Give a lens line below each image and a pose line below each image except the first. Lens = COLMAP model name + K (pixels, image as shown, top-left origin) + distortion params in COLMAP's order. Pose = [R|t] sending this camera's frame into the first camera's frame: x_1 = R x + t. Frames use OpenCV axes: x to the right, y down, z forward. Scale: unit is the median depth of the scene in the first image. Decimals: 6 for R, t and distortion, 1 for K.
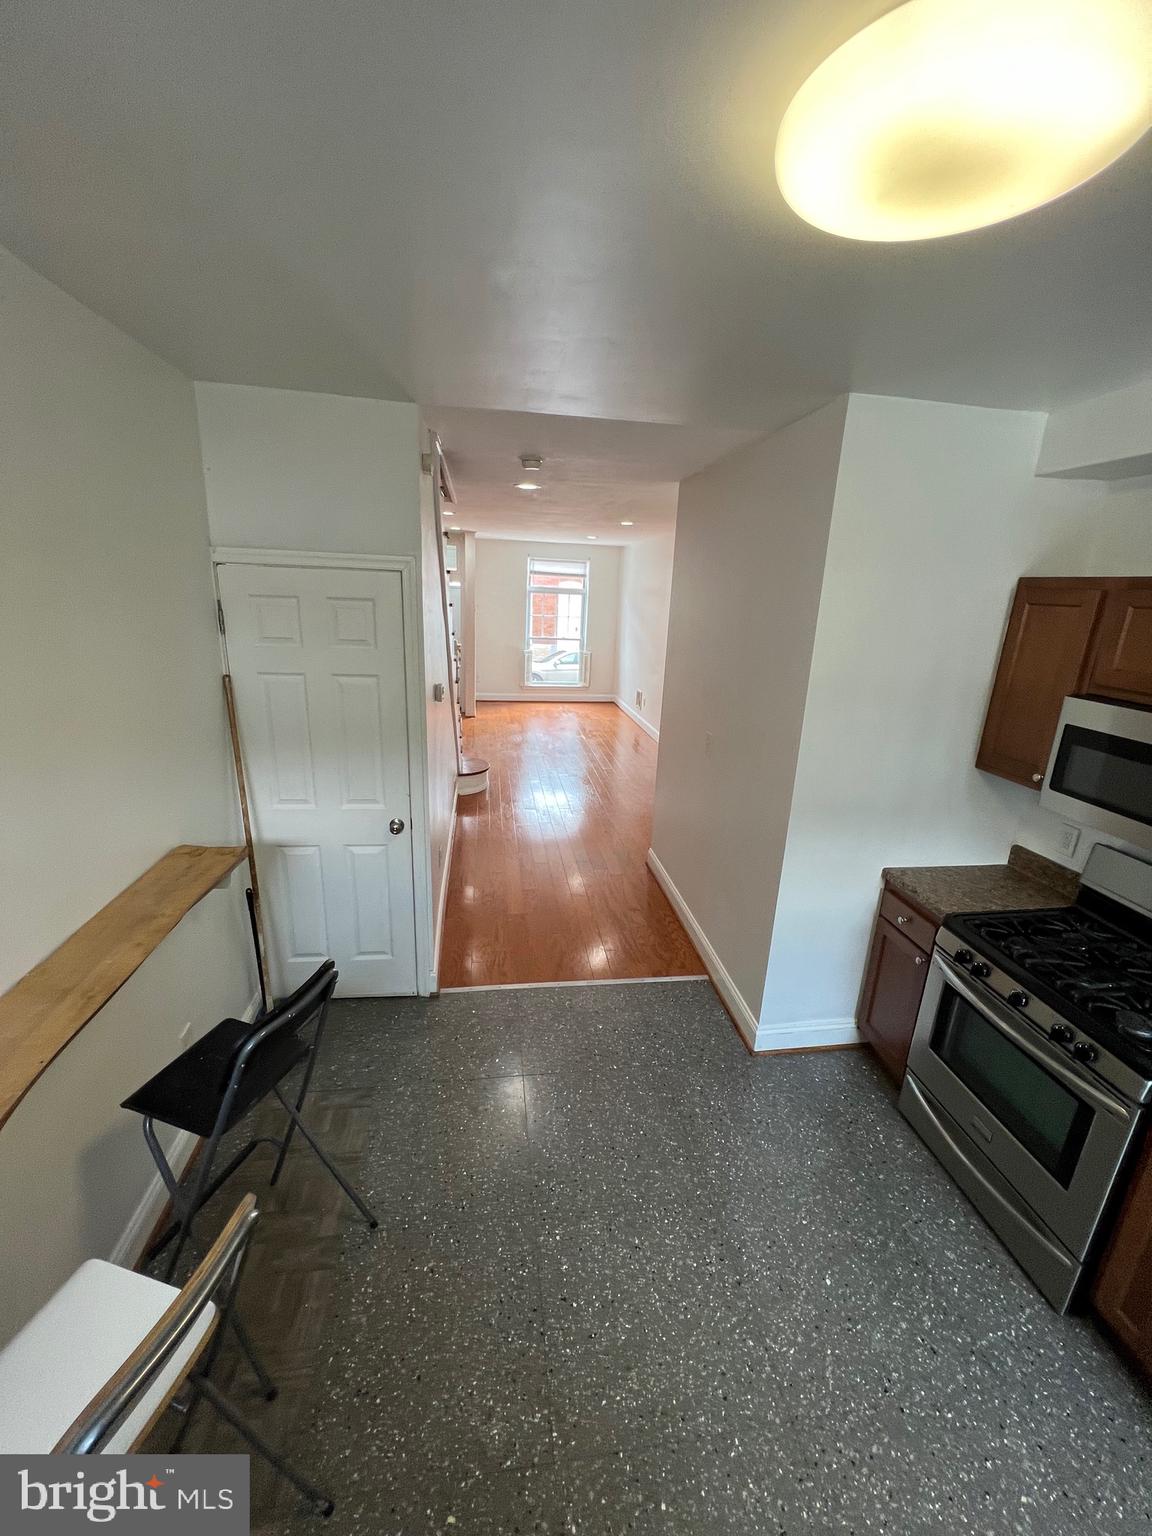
lens RADIAL K [[616.7, 0, 579.1], [0, 616.7, 770.4], [0, 0, 1]] dist [-0.004616, 0.001027]
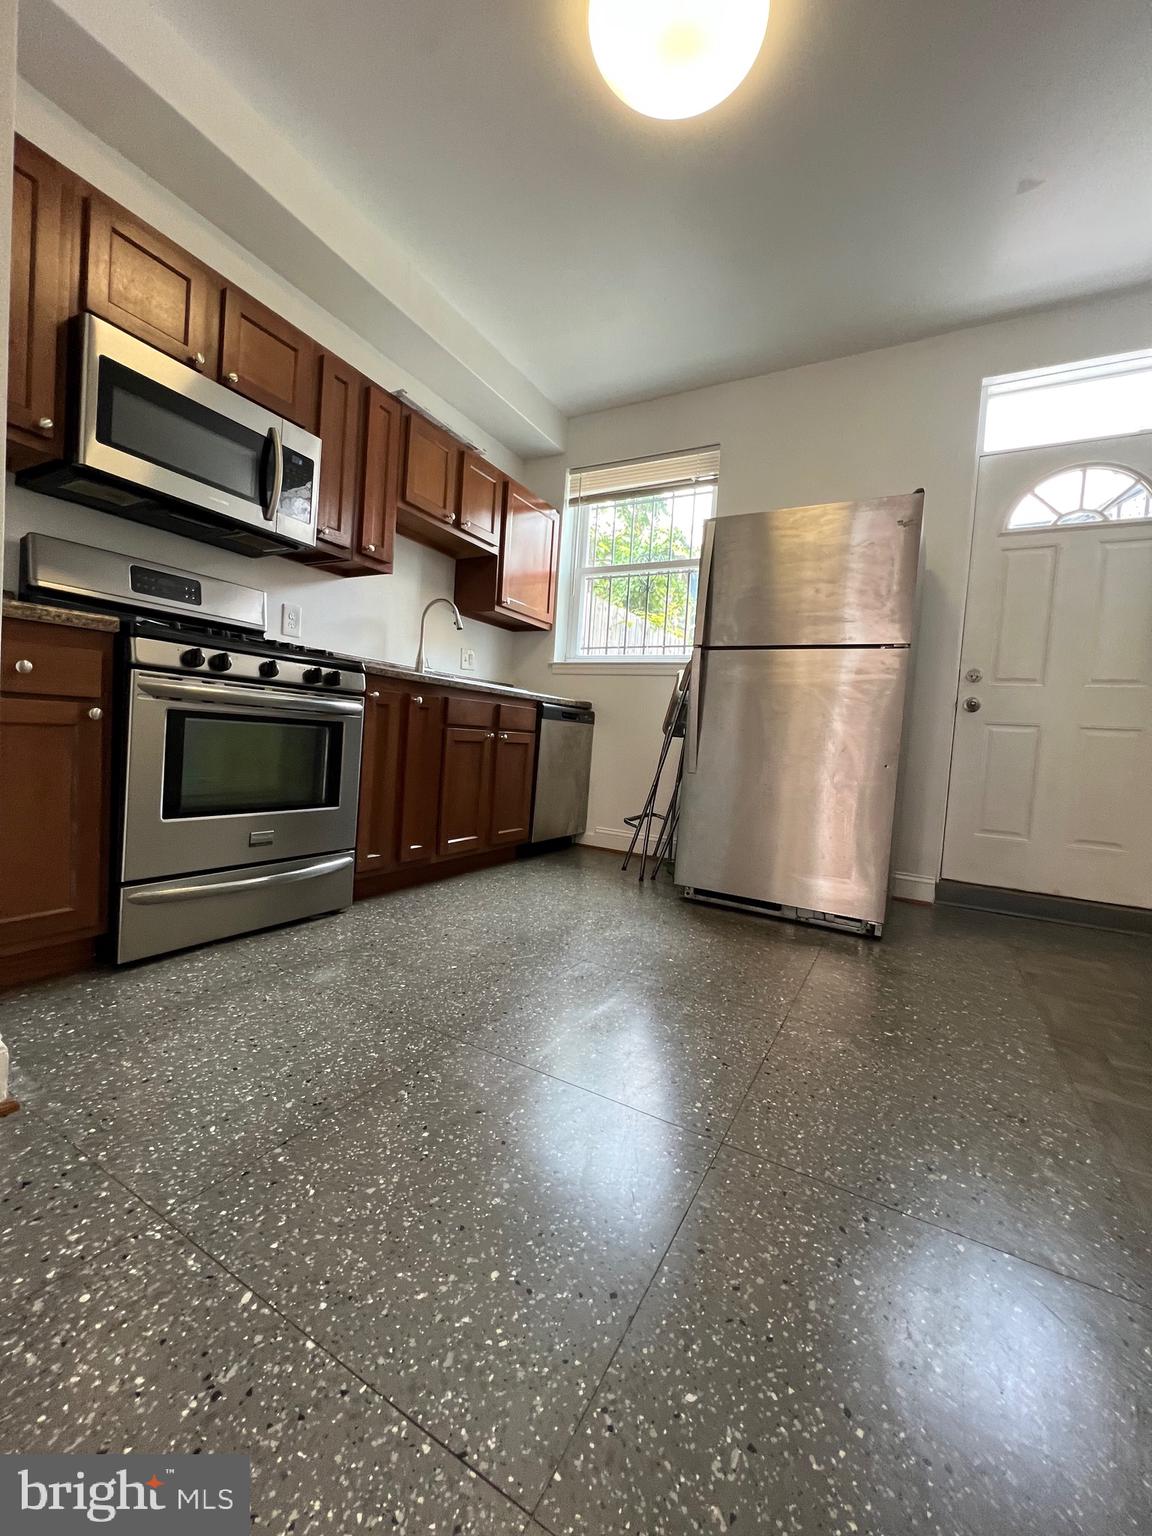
lens RADIAL K [[613.3, 0, 577.7], [0, 613.3, 764.2], [0, 0, 1]] dist [-0.002642, -0.000055]
pose [[-0.787681, -0.126274, 0.603004, -0.252730], [0.076598, 0.951103, 0.299227, 0.247345], [-0.611303, 0.281884, -0.739493, 1.379078]]
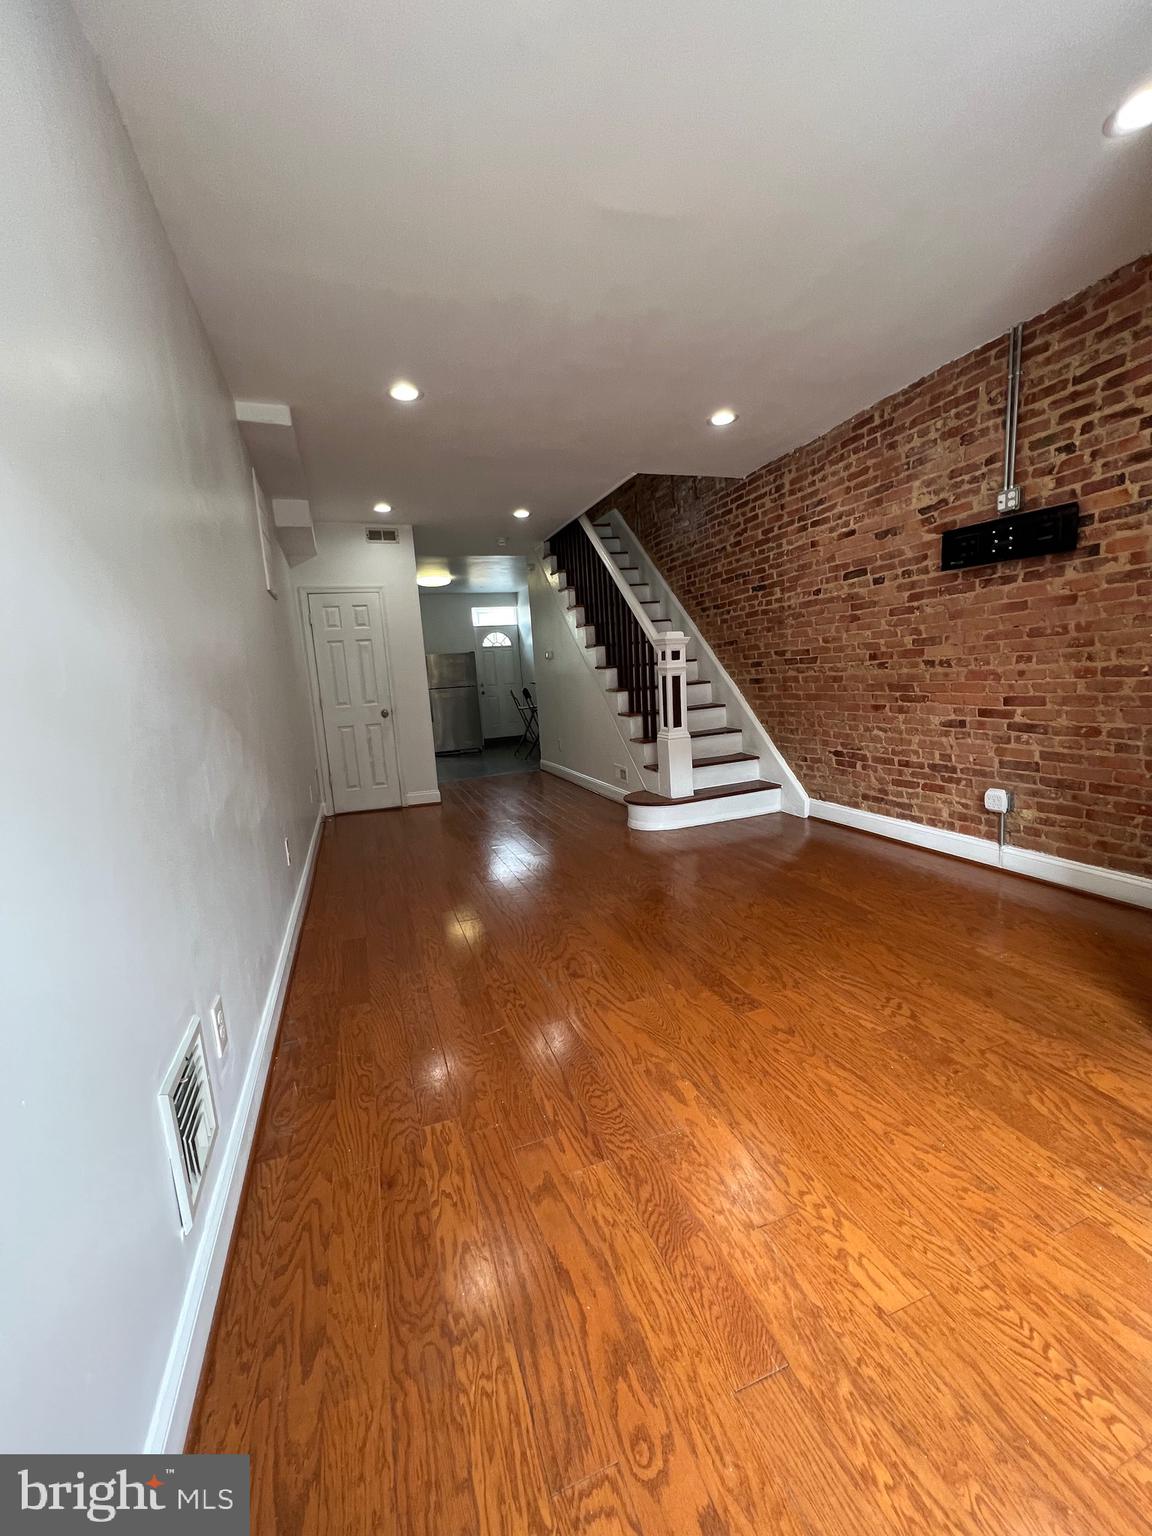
lens RADIAL K [[616.7, 0, 577.3], [0, 616.7, 764.6], [0, 0, 1]] dist [-0.004616, 0.001027]
pose [[-0.979542, 0.053868, -0.193897, 0.177115], [-0.031767, 0.910039, 0.413304, -1.095474], [0.198718, 0.411008, -0.889710, 5.043766]]
